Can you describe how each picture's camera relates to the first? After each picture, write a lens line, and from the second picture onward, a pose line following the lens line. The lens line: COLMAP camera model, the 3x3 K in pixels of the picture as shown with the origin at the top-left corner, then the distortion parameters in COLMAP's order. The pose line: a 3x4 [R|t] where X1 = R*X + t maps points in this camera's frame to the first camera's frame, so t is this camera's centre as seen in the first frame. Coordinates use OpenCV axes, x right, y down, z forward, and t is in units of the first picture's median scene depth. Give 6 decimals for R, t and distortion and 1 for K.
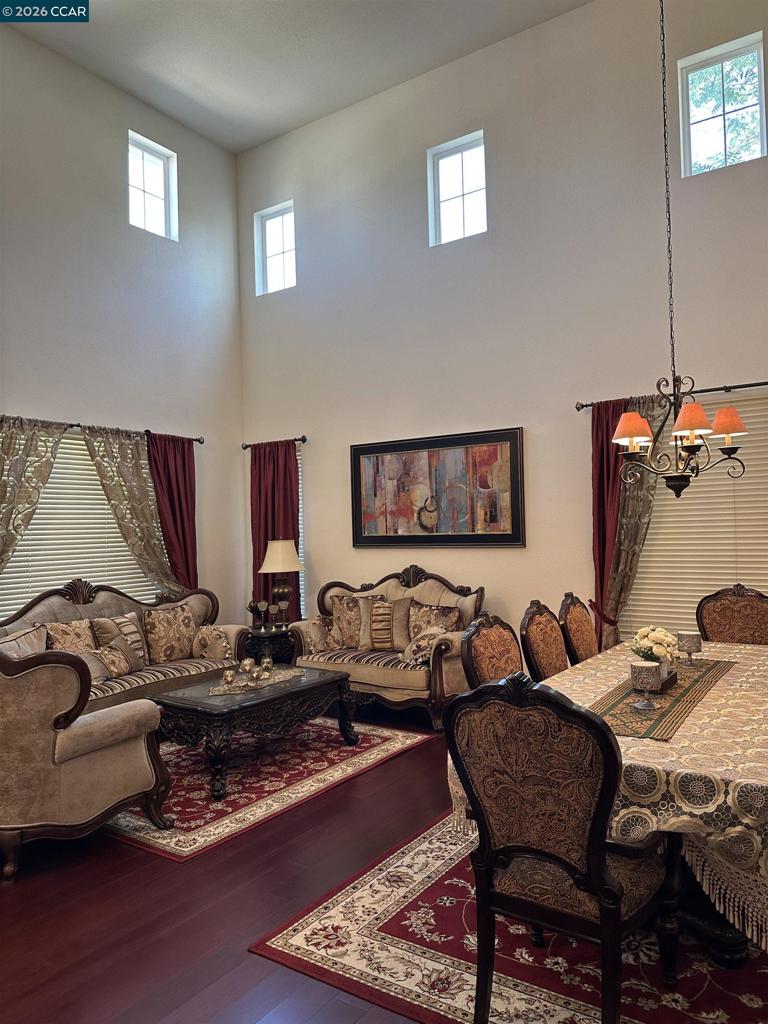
lens RADIAL K [[723.0, 0, 384.0], [0, 723.0, 512.0], [0, 0, 1]] dist [0.103195, -0.146508]
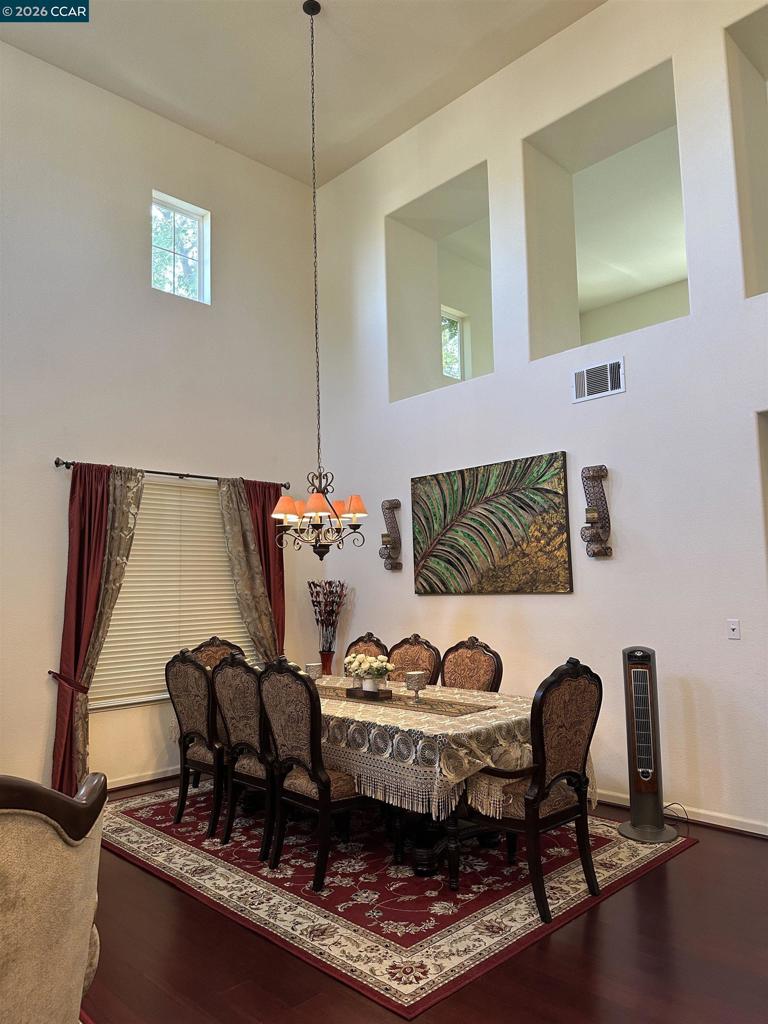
lens RADIAL K [[708.6, 0, 394.2], [0, 708.6, 515.5], [0, 0, 1]] dist [0.141738, -0.209634]
pose [[-0.189092, -0.074749, -0.979110, 0.367872], [0.044544, 0.995419, -0.084596, 0.111581], [0.980949, -0.059610, -0.184896, 0.999221]]
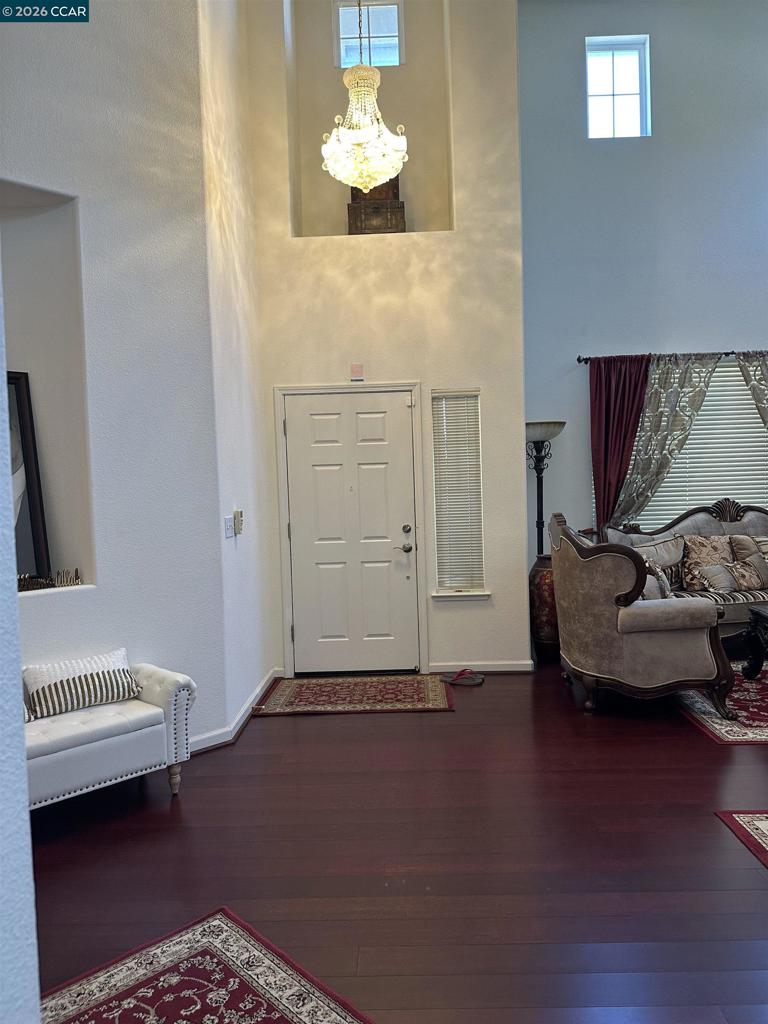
lens RADIAL K [[715.5, 0, 384.0], [0, 715.5, 523.2], [0, 0, 1]] dist [0.055550, -0.086859]
pose [[0.529783, 0.048442, -0.846749, 0.216035], [0.035083, 0.996261, 0.078946, 0.027027], [0.847408, -0.071530, 0.526103, 0.019268]]
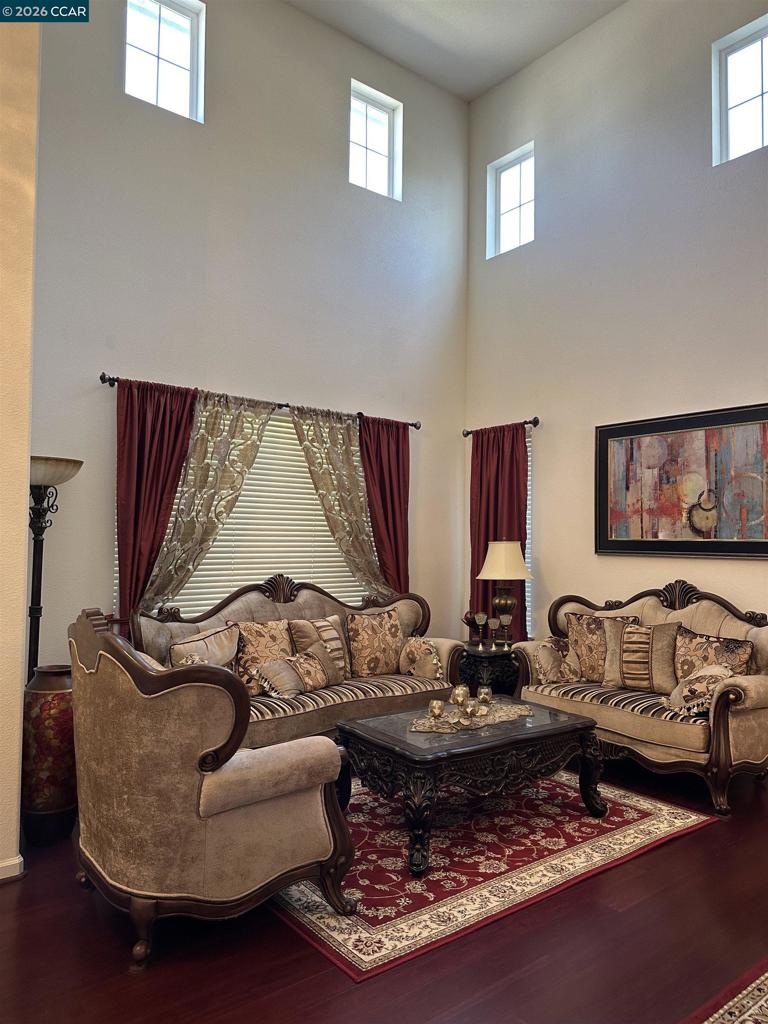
lens RADIAL K [[708.6, 0, 394.2], [0, 708.6, 515.5], [0, 0, 1]] dist [0.141738, -0.209634]
pose [[0.957103, 0.025290, -0.288643, -0.032838], [-0.028576, 0.999566, -0.007176, 0.021673], [0.288336, 0.015116, 0.957410, 0.206514]]
